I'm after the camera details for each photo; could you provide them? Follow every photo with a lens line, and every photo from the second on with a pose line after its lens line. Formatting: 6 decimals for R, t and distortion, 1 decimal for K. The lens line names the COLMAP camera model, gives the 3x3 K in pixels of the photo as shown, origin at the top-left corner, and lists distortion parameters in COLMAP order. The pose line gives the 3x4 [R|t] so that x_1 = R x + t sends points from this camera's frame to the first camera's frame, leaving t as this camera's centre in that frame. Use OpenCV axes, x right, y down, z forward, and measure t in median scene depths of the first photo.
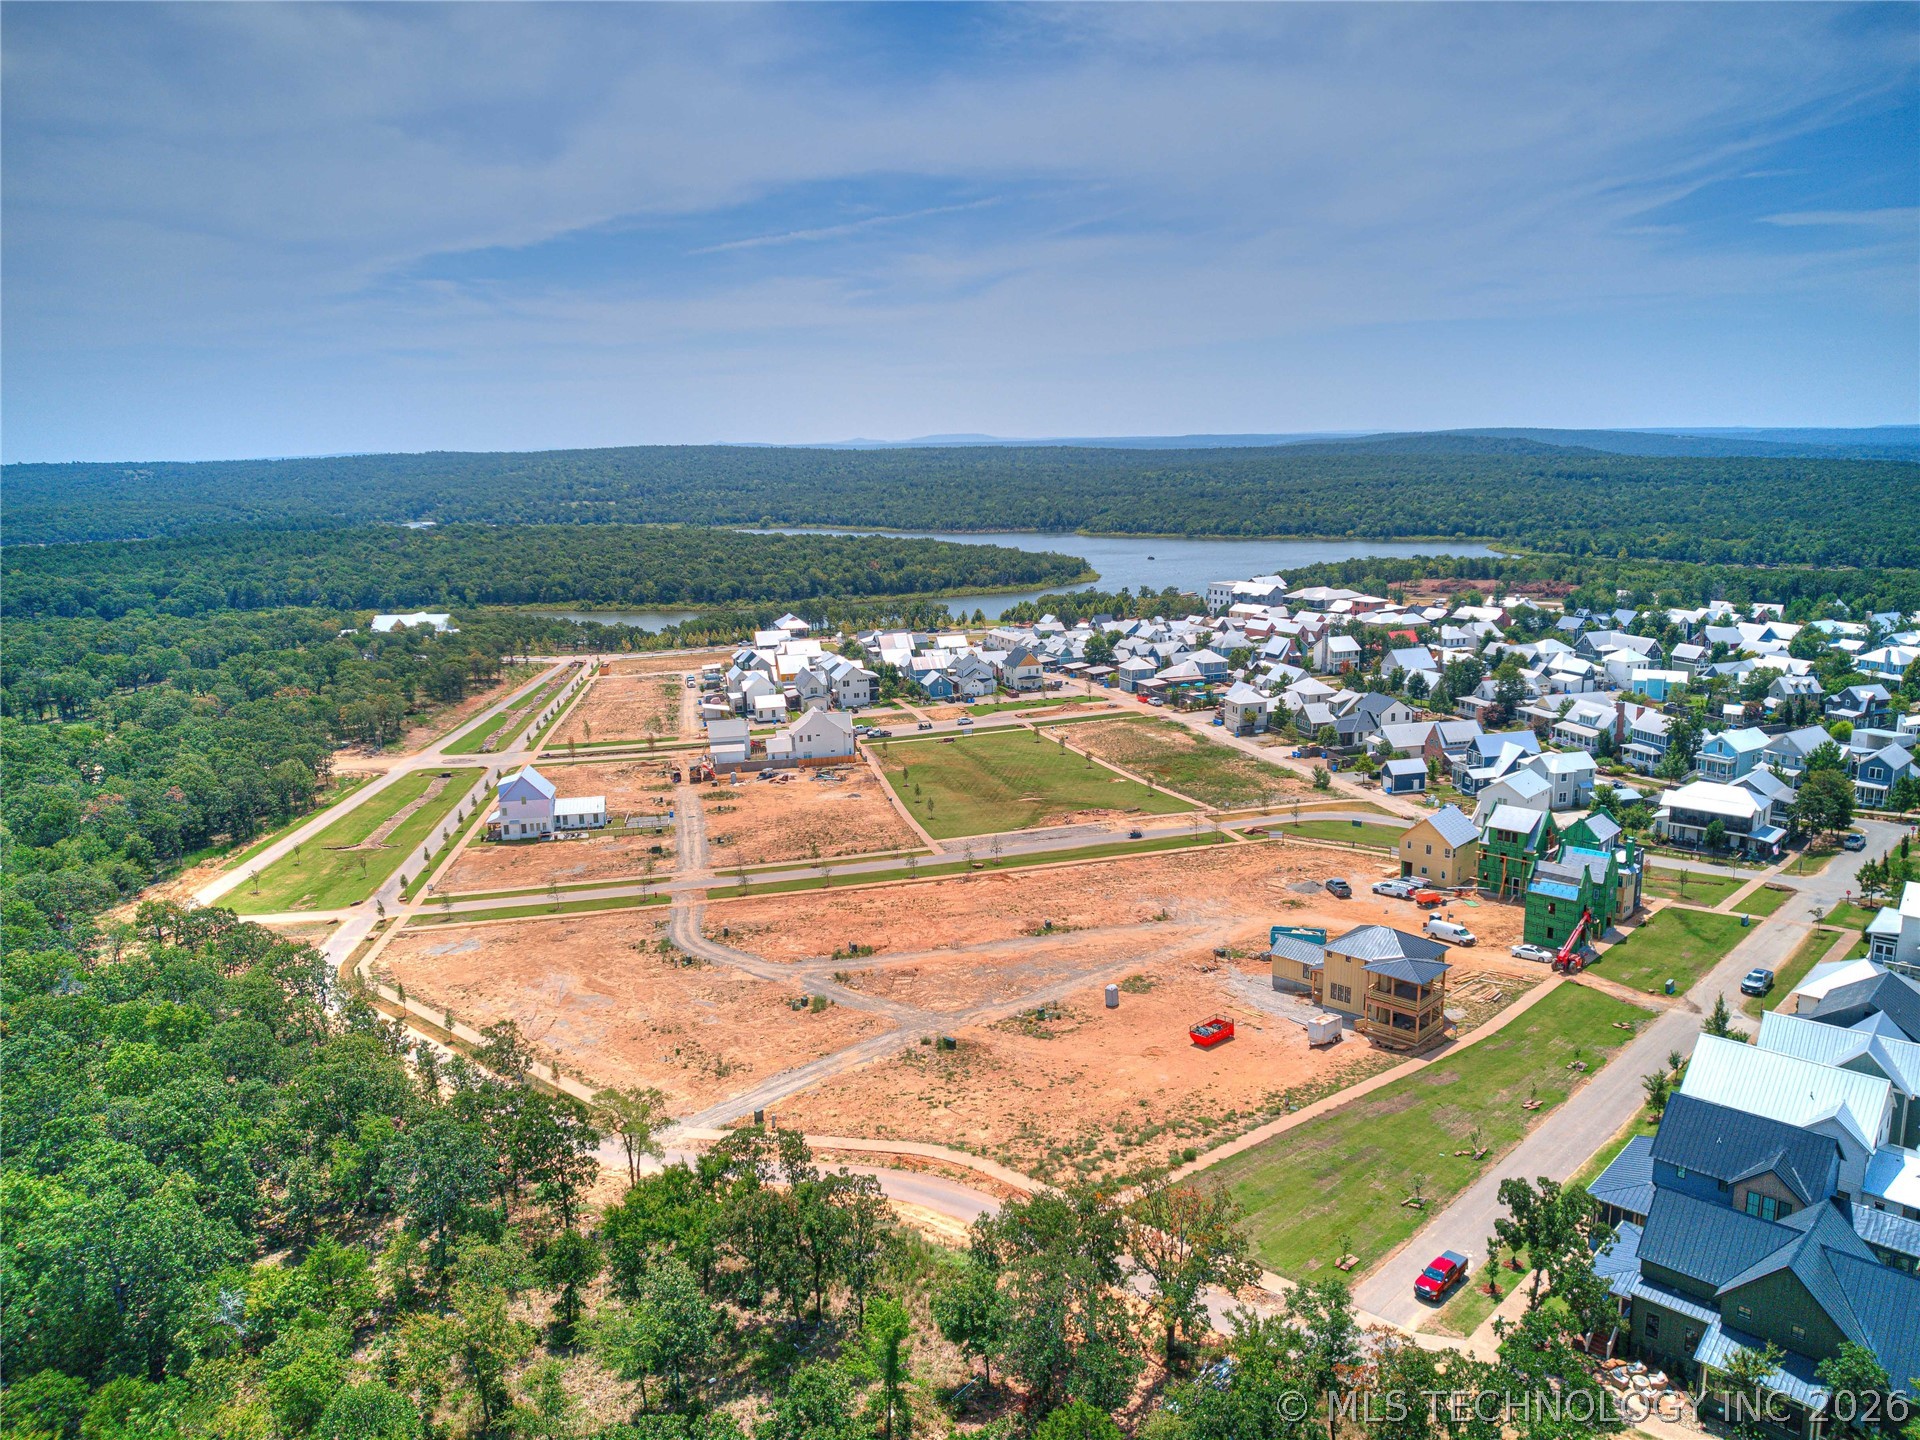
lens RADIAL K [[1366.7, 0, 966.0], [0, 1366.7, 716.5], [0, 0, 1]] dist [-0.059608, 0.033997]
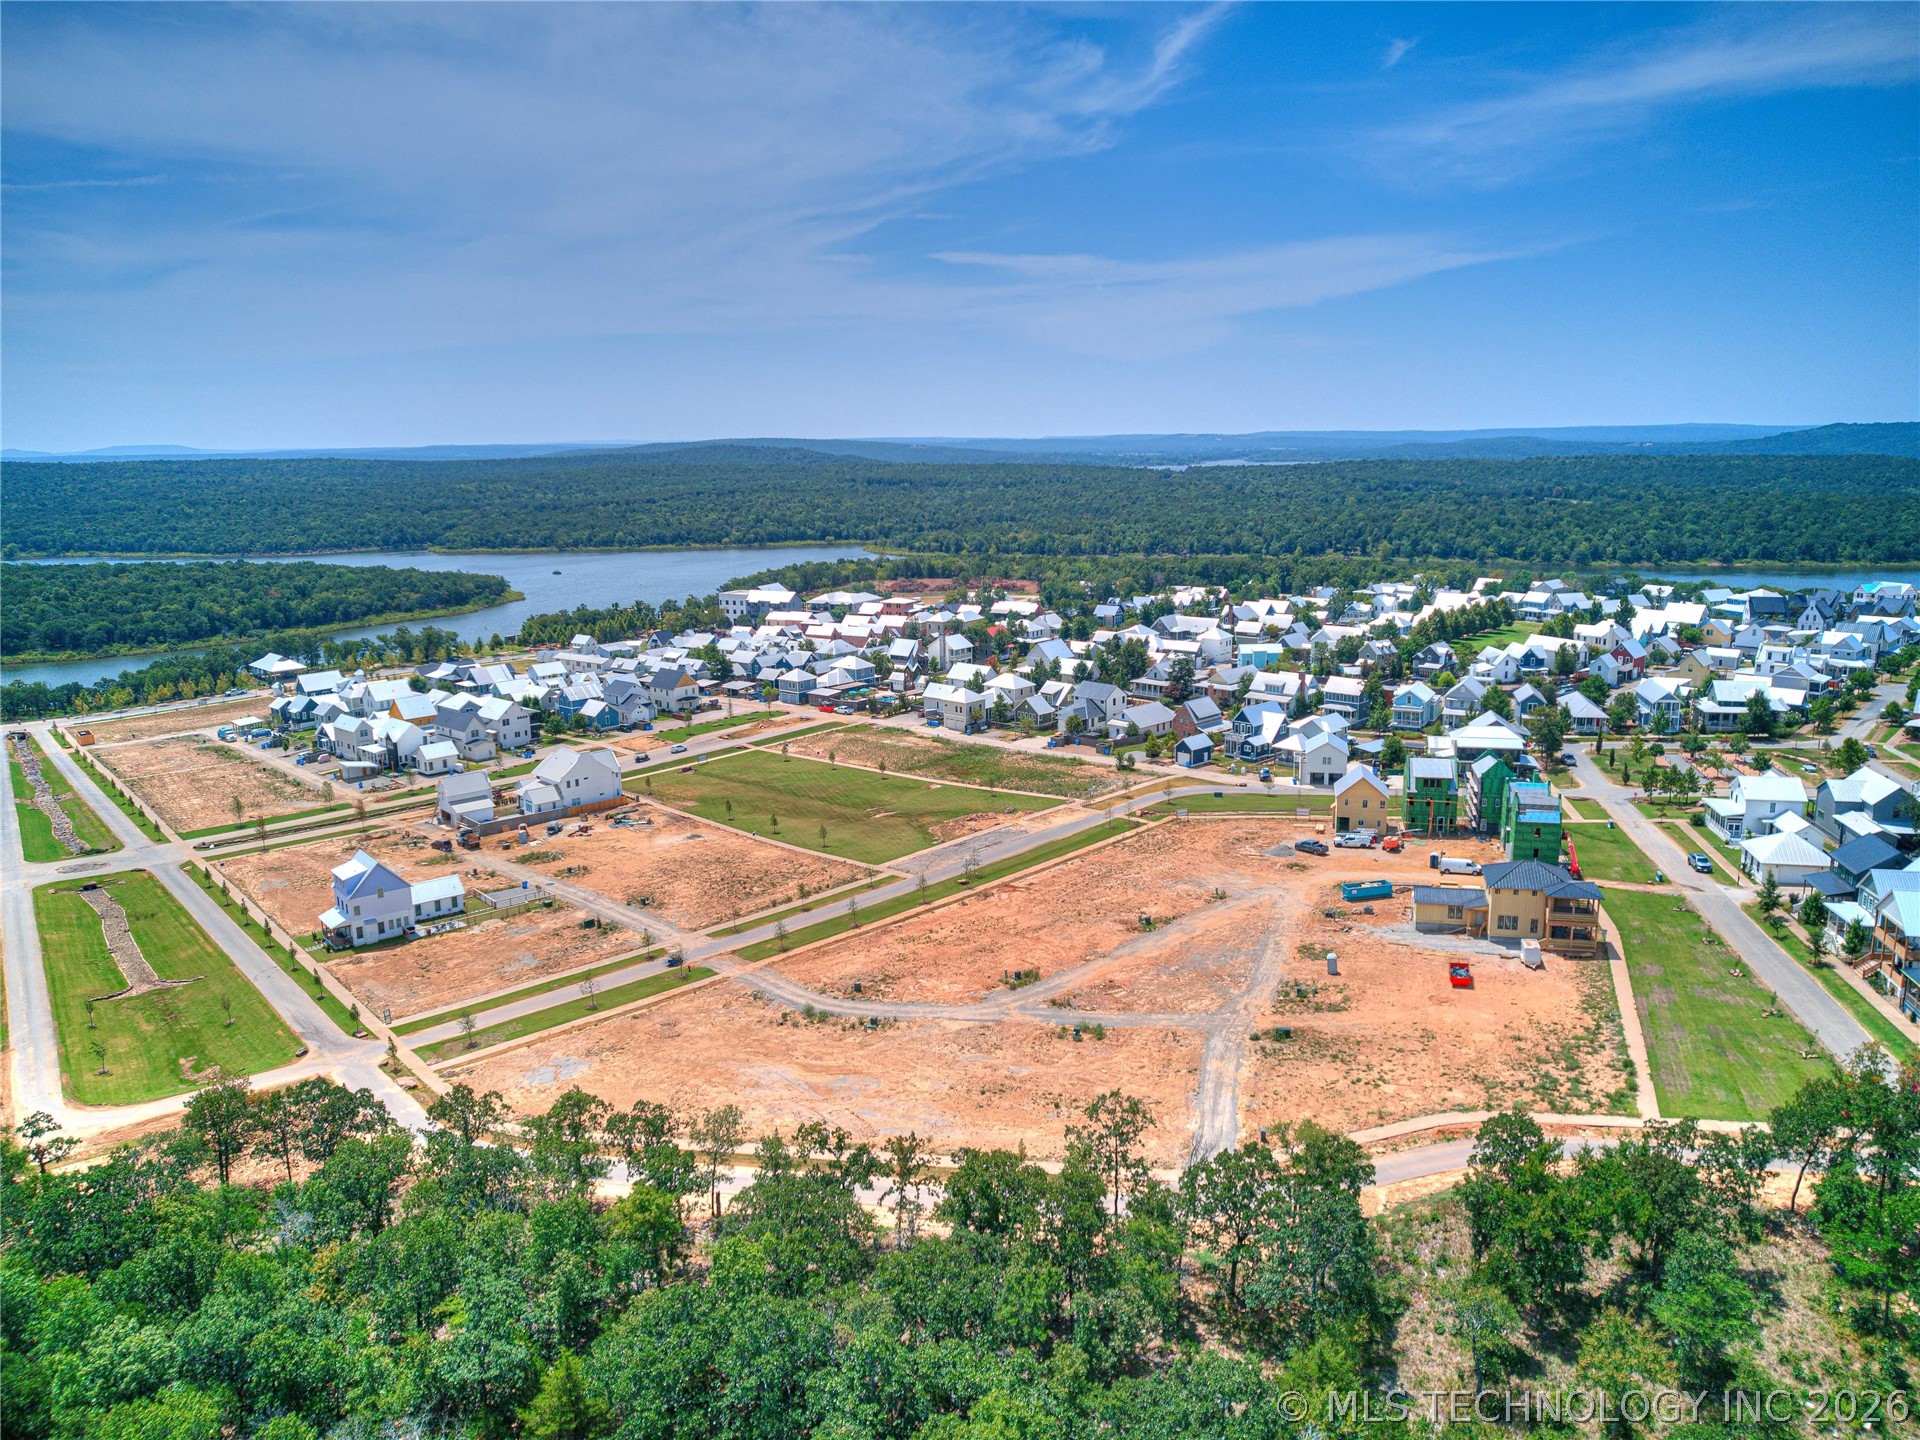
lens RADIAL K [[1366.7, 0, 962.3], [0, 1366.7, 726.5], [0, 0, 1]] dist [-0.059608, 0.033997]
pose [[0.860271, -0.095200, 0.500871, -0.406006], [0.095290, 0.995123, 0.025476, -0.022915], [-0.500853, 0.025812, 0.865147, 0.127917]]
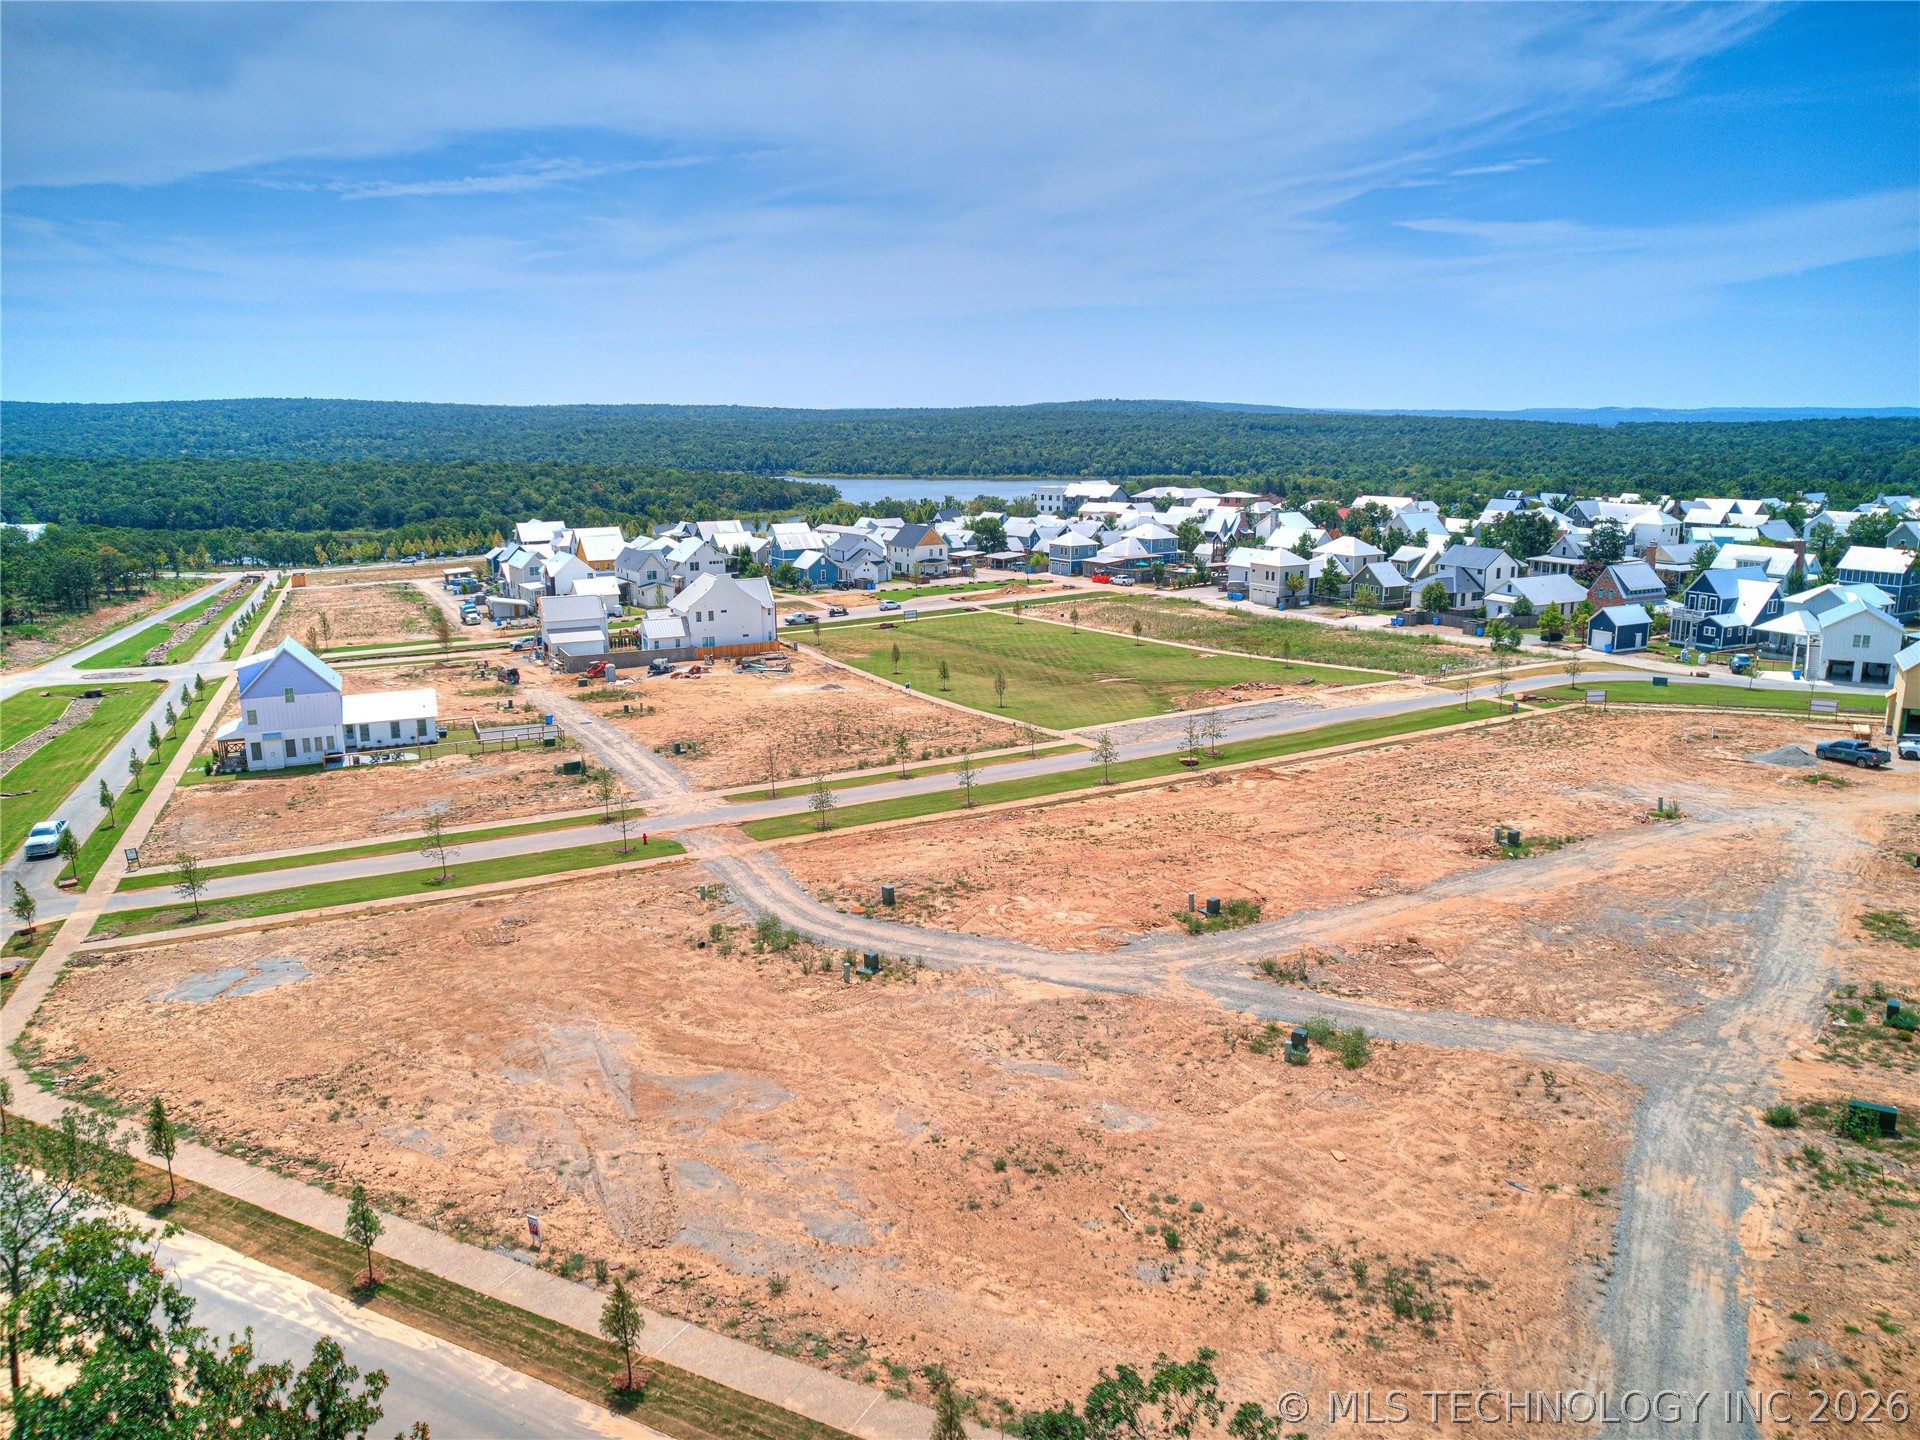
lens RADIAL K [[1366.7, 0, 964.4], [0, 1366.7, 714.6], [0, 0, 1]] dist [-0.059608, 0.033997]
pose [[0.968119, -0.034992, 0.248033, -0.192674], [0.031228, 0.999330, 0.019094, 0.065246], [-0.248535, -0.010740, 0.968563, 0.402157]]
